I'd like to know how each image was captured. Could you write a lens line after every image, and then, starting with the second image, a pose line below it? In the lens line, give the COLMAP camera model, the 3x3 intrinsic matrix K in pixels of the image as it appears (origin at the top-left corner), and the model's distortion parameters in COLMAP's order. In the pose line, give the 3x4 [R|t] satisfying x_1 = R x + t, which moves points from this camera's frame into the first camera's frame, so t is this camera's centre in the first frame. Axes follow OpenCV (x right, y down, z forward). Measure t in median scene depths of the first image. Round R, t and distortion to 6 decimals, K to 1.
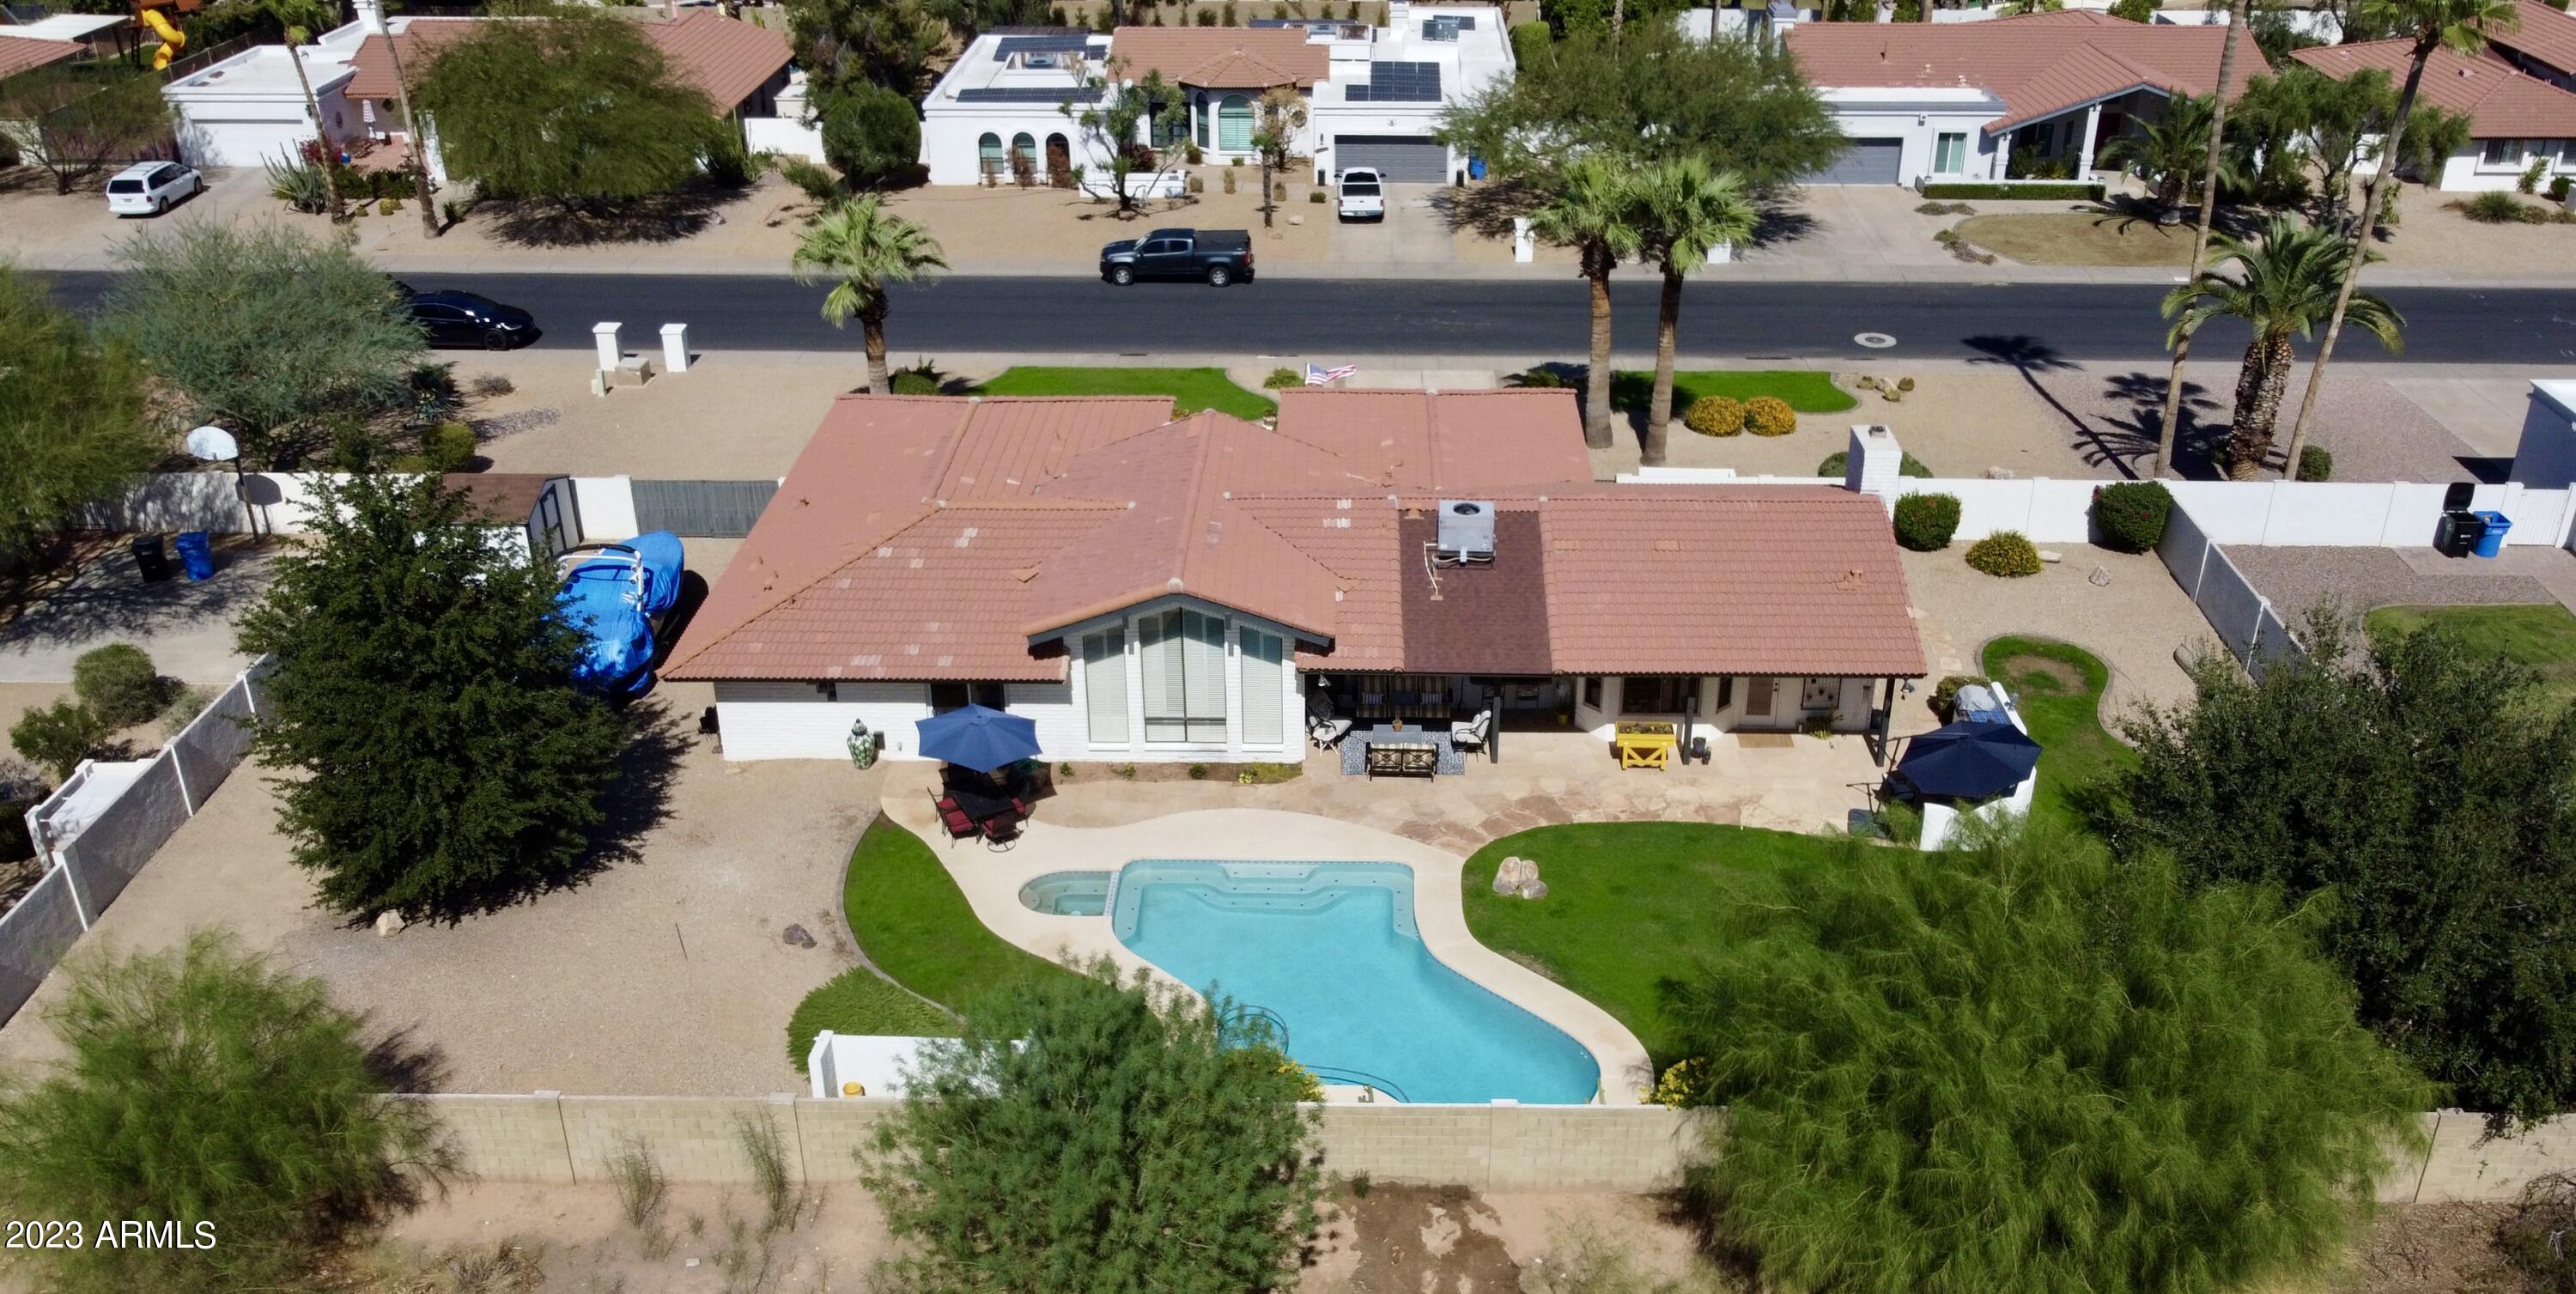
lens RADIAL K [[2200.9, 0, 1321.1], [0, 2200.9, 646.6], [0, 0, 1]] dist [-0.035215, -0.005811]
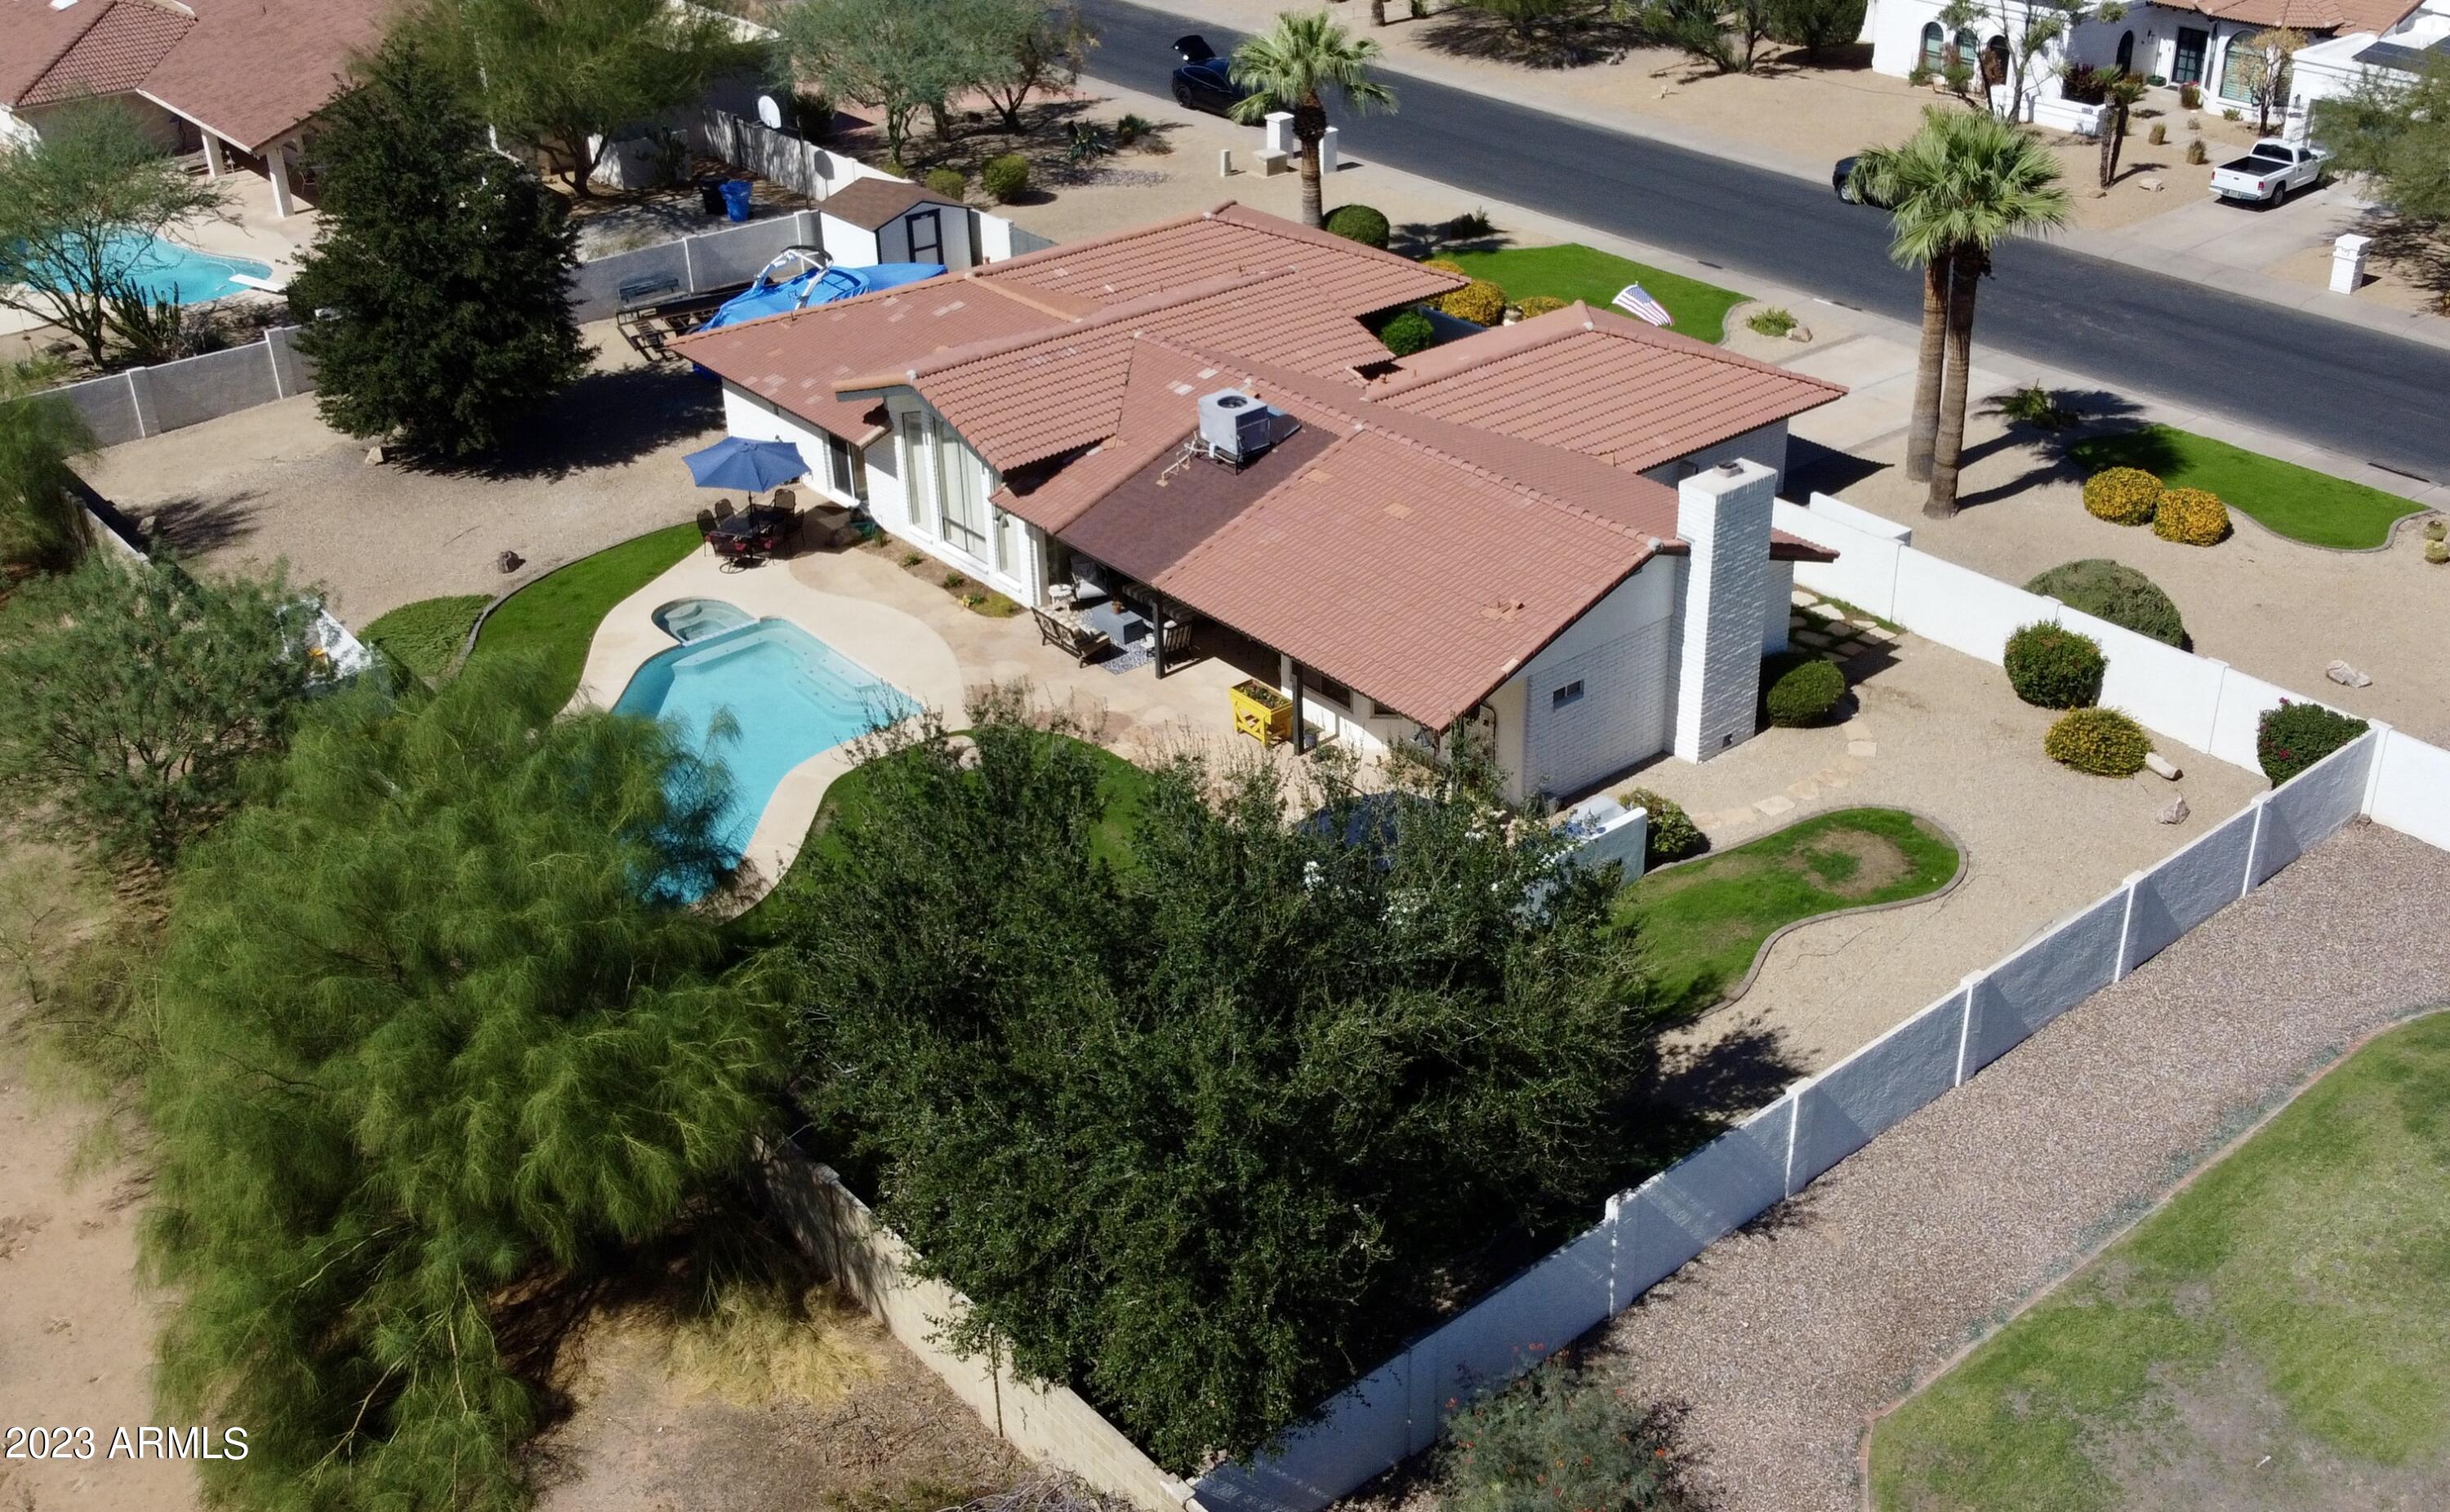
lens RADIAL K [[2417.7, 0, 1329.4], [0, 2417.7, 753.8], [0, 0, 1]] dist [-0.004655, -0.015793]
pose [[0.677116, 0.354834, -0.644675, 0.639396], [-0.318367, 0.931089, 0.178091, -0.096053], [0.663443, 0.084655, 0.743423, 0.260417]]
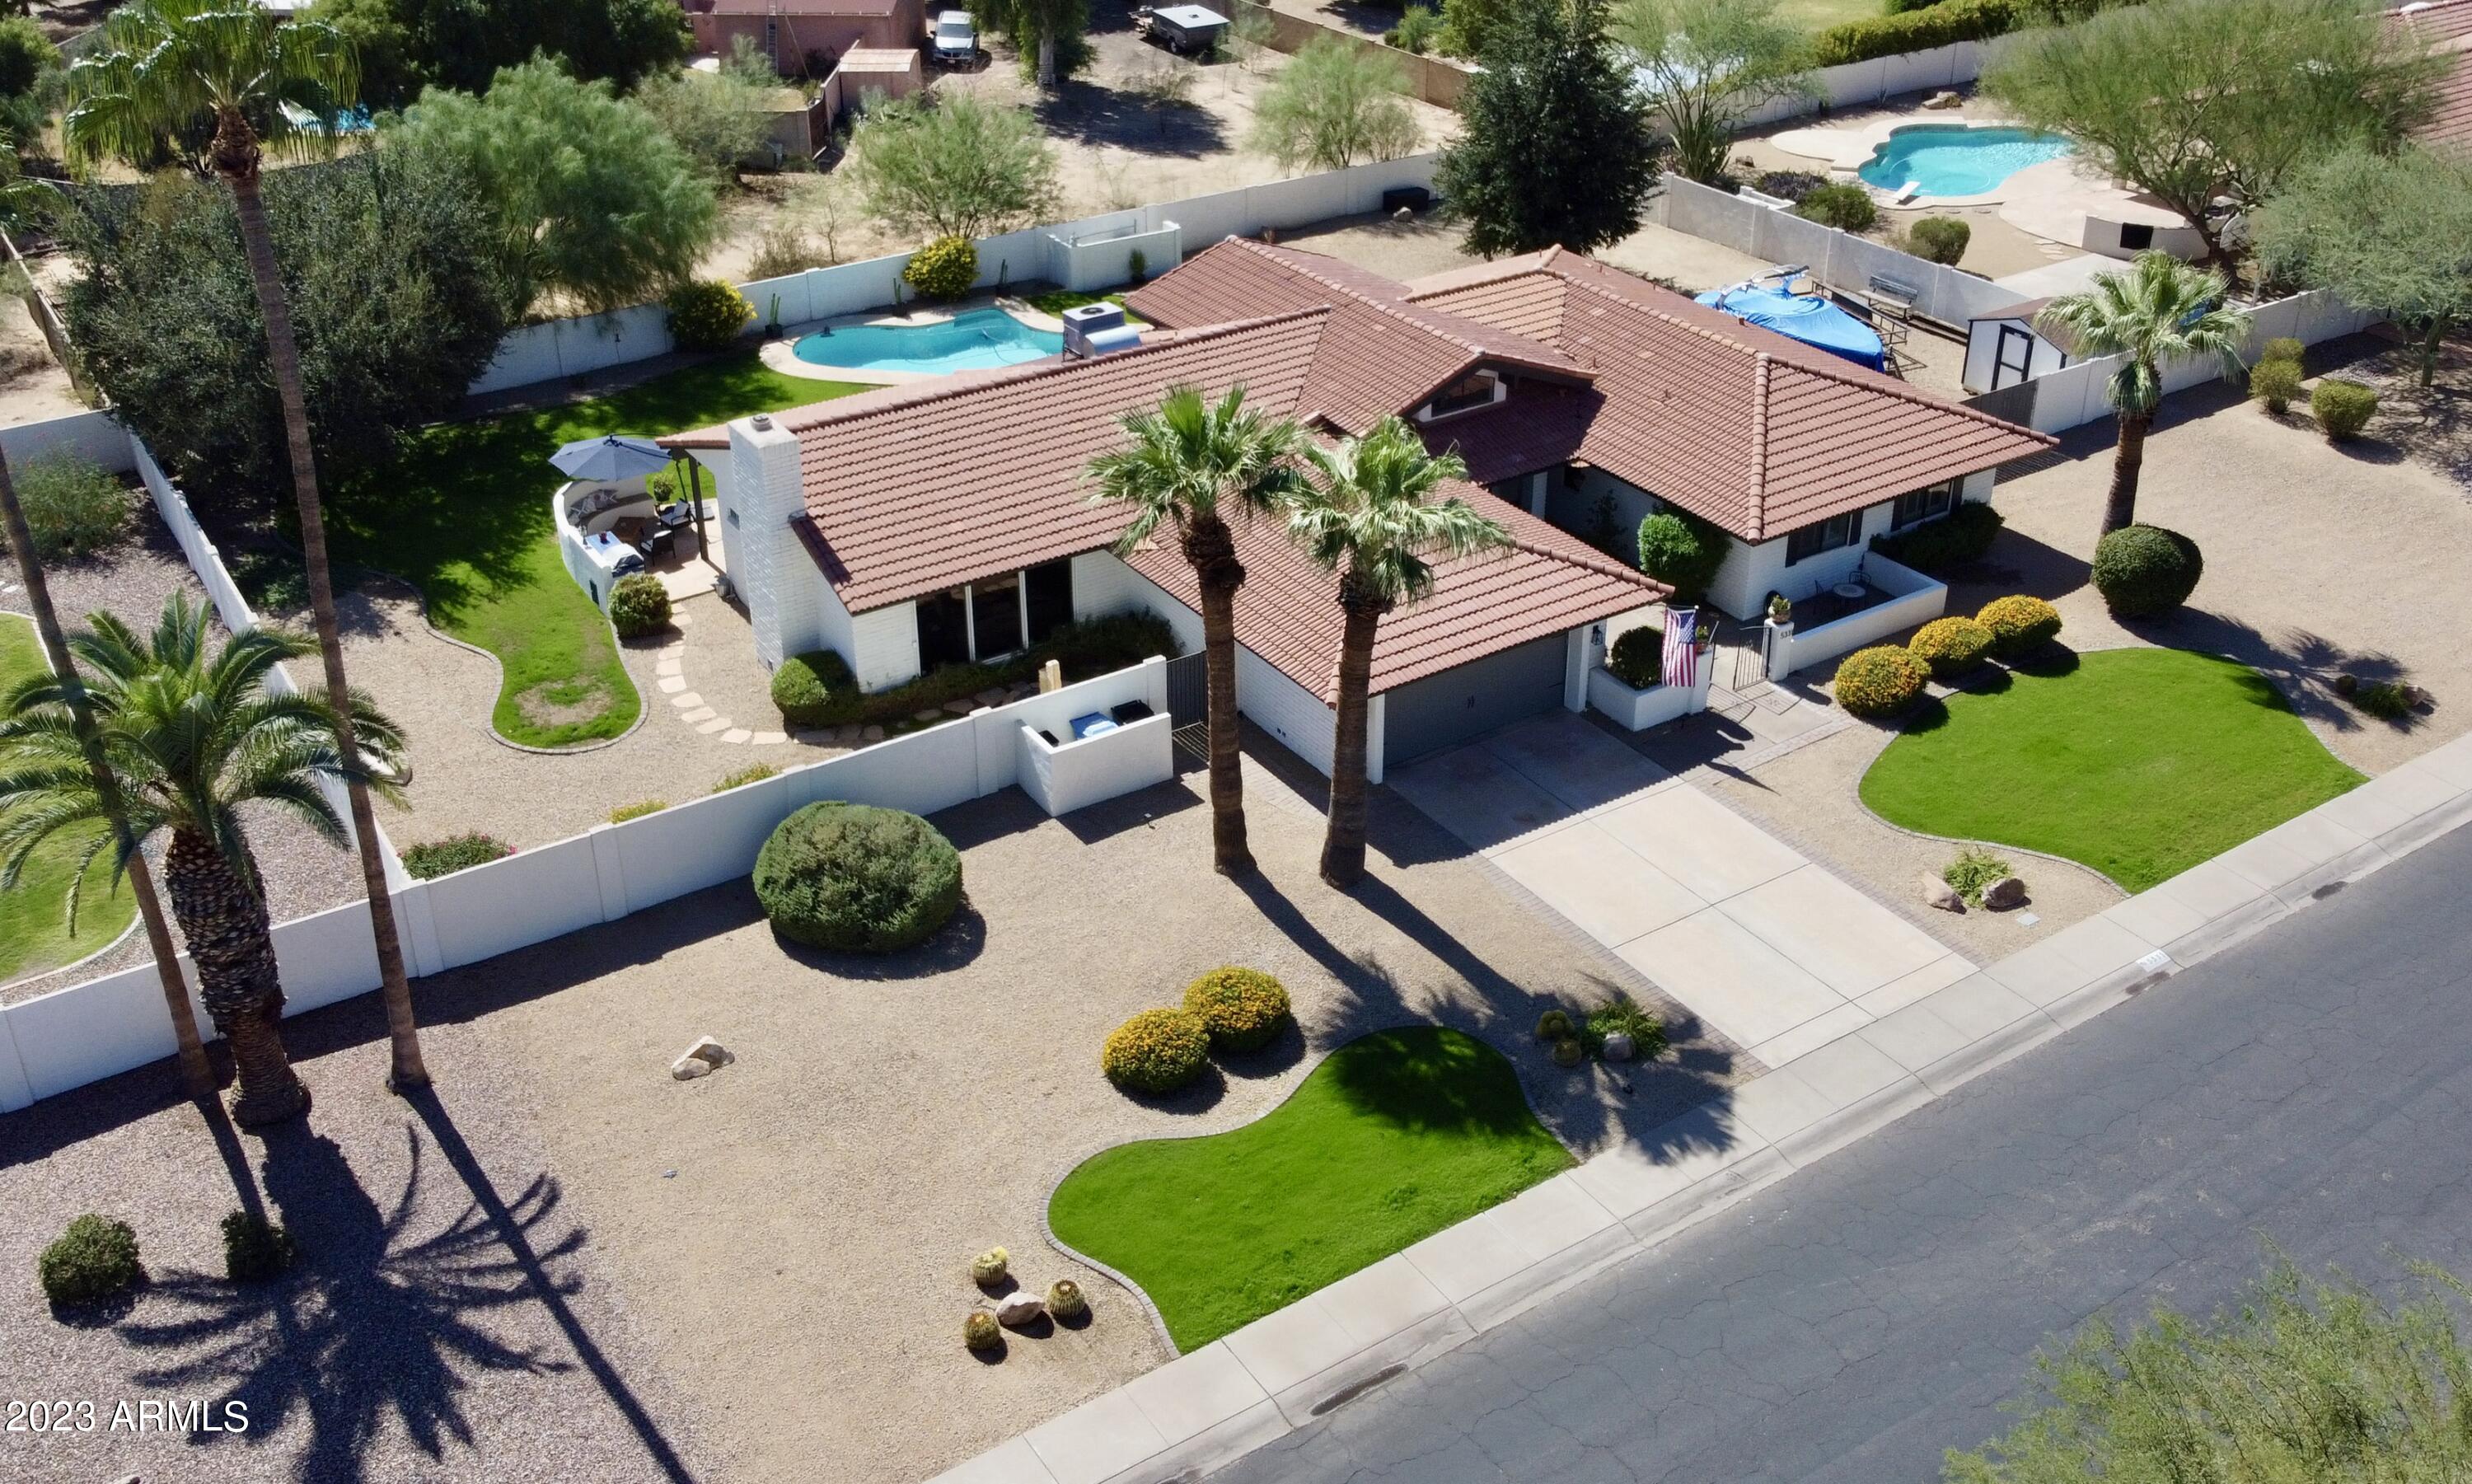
lens RADIAL K [[2235.7, 0, 1283.9], [0, 2235.7, 741.7], [0, 0, 1]] dist [0.002082, -0.001888]
pose [[-0.812321, 0.292526, -0.504542, 0.490405], [-0.255696, 0.598898, 0.758908, -0.640347], [0.524169, 0.745487, -0.411700, 1.360832]]
